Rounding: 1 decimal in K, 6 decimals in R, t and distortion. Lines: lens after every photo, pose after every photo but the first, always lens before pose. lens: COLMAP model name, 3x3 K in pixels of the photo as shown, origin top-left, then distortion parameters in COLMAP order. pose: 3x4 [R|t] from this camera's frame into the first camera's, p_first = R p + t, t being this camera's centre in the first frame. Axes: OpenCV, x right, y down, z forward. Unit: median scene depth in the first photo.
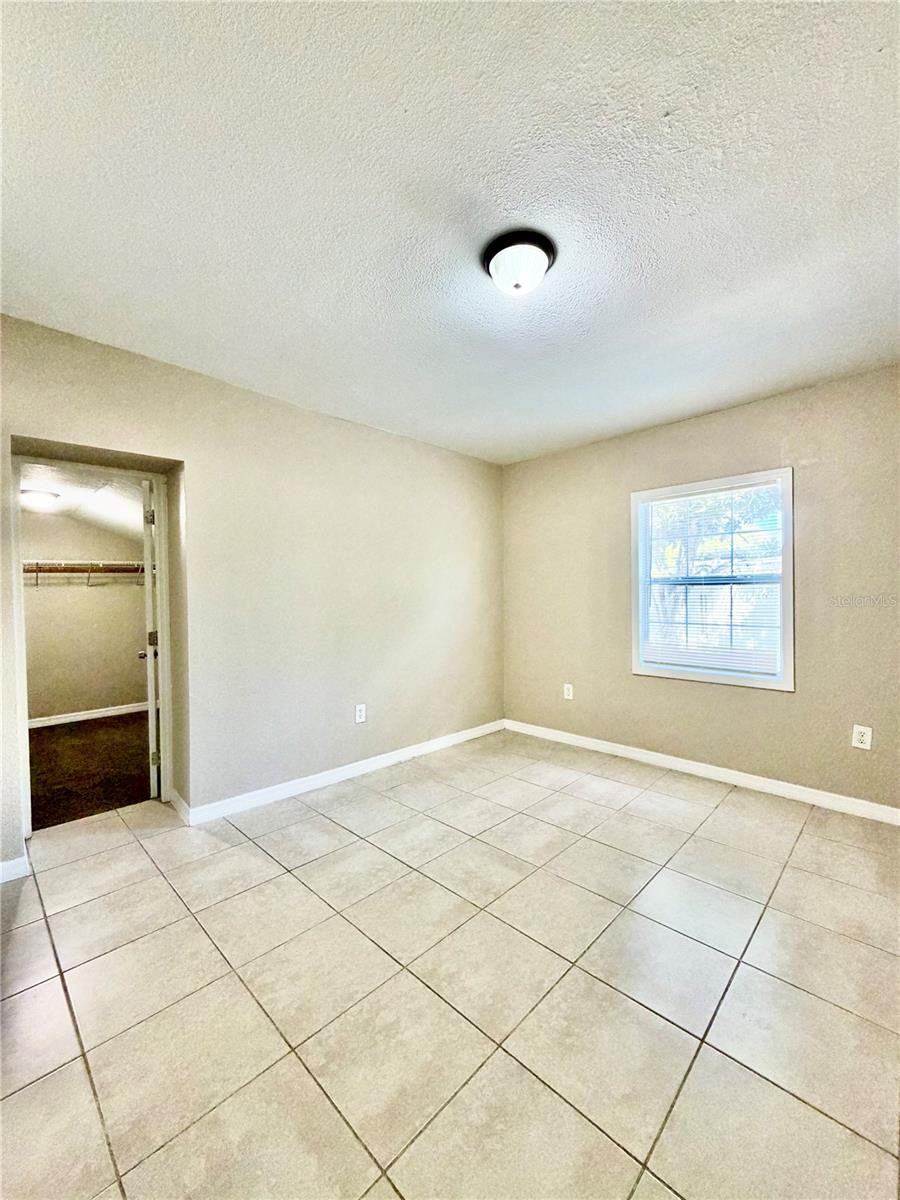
lens RADIAL K [[479.5, 0, 449.4], [0, 479.5, 597.0], [0, 0, 1]] dist [-0.002355, 0.000157]
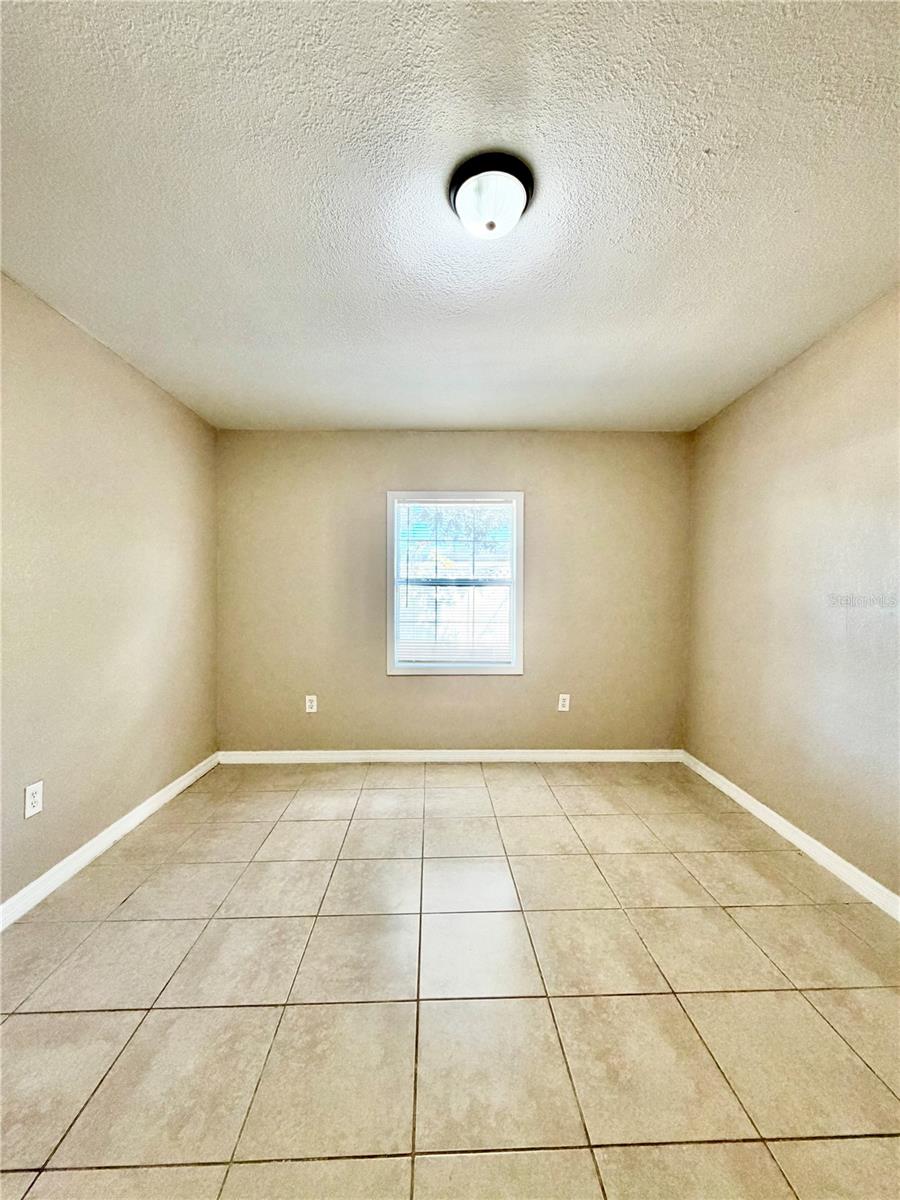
lens RADIAL K [[479.5, 0, 449.4], [0, 479.5, 597.0], [0, 0, 1]] dist [-0.002355, 0.000157]
pose [[0.688859, 0.001129, 0.724894, -0.272491], [-0.002426, 0.999997, 0.000748, -0.001945], [-0.724891, -0.002274, 0.688860, 0.254758]]
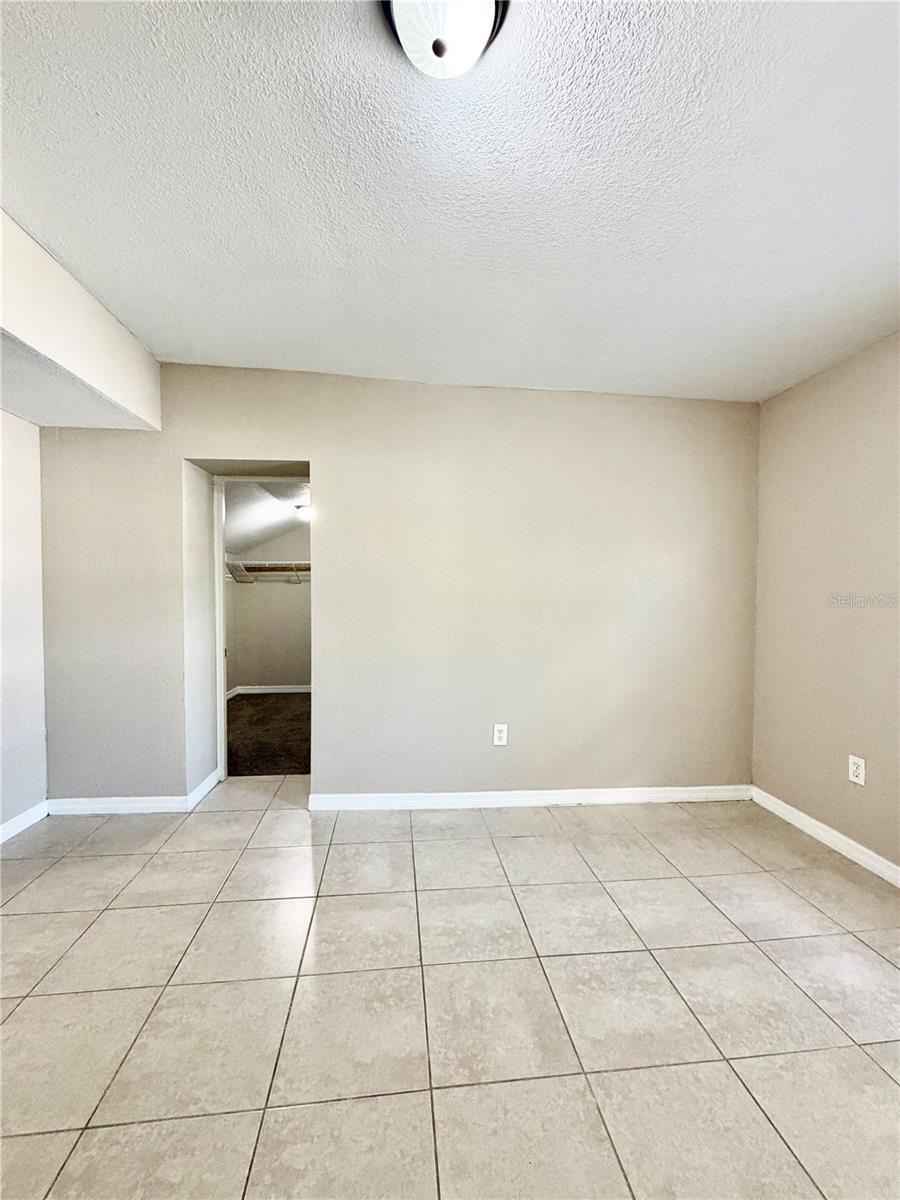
lens RADIAL K [[479.5, 0, 449.4], [0, 479.5, 597.0], [0, 0, 1]] dist [-0.002355, 0.000157]
pose [[0.776730, 0.026935, -0.629257, 0.279272], [-0.024447, 0.999622, 0.012613, -0.006189], [0.629359, 0.005586, 0.777095, 0.306973]]
